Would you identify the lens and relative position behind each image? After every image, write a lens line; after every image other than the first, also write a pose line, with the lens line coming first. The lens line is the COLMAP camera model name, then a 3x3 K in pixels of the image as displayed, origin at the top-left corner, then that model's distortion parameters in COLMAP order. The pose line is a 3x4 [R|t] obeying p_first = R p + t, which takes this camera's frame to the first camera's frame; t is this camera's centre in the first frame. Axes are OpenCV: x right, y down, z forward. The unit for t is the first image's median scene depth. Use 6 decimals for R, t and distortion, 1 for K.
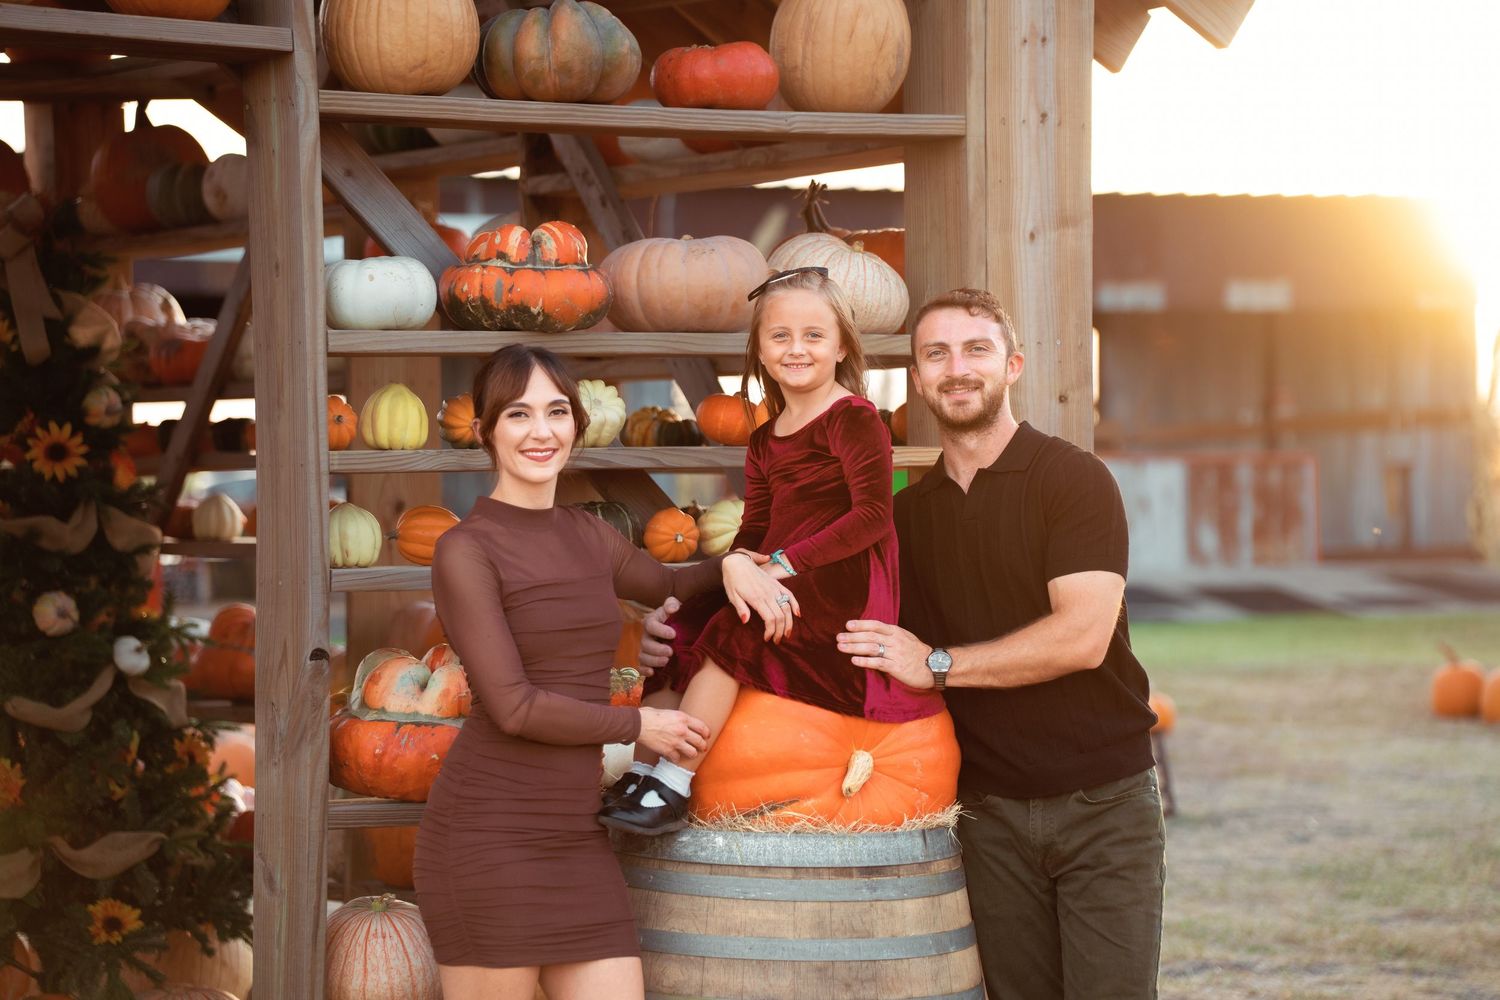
lens RADIAL K [[4688.3, 0, 750.0], [0, 4688.3, 500.0], [0, 0, 1]] dist [1.255394, 0.093153]
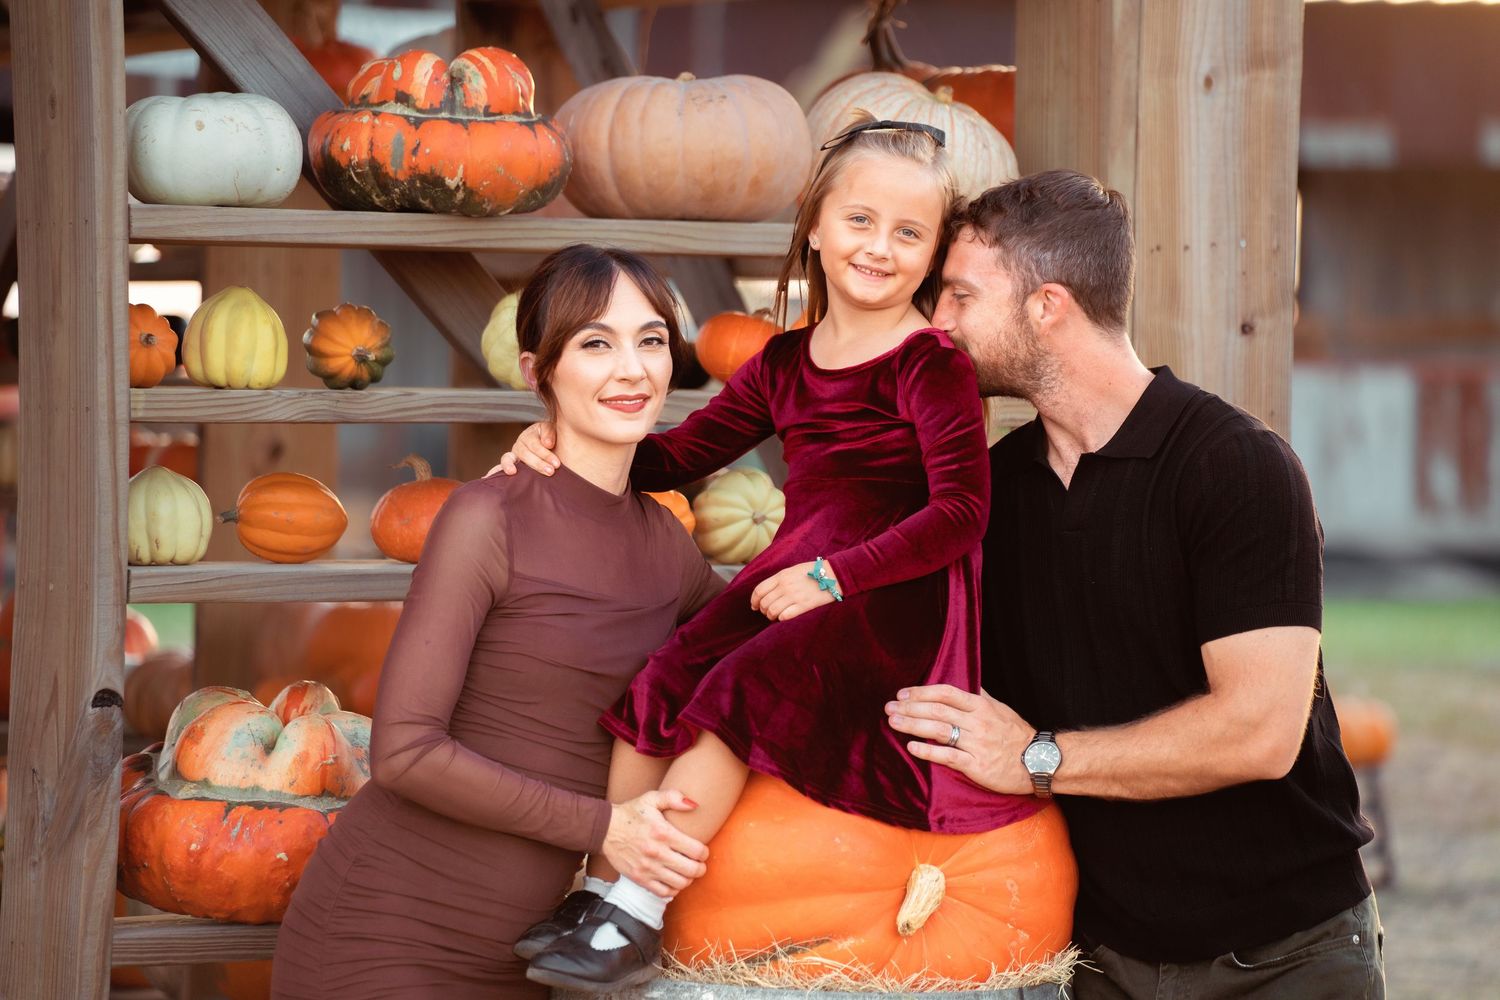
lens RADIAL K [[5525.7, 0, 772.5], [0, 5525.7, 465.3], [0, 0, 1]] dist [1.719596, 10.352884]
pose [[0.999607, 0.022785, -0.016350, 0.013146], [-0.022396, 0.999470, 0.023644, -0.020126], [0.016880, -0.023268, 0.999587, 0.214859]]
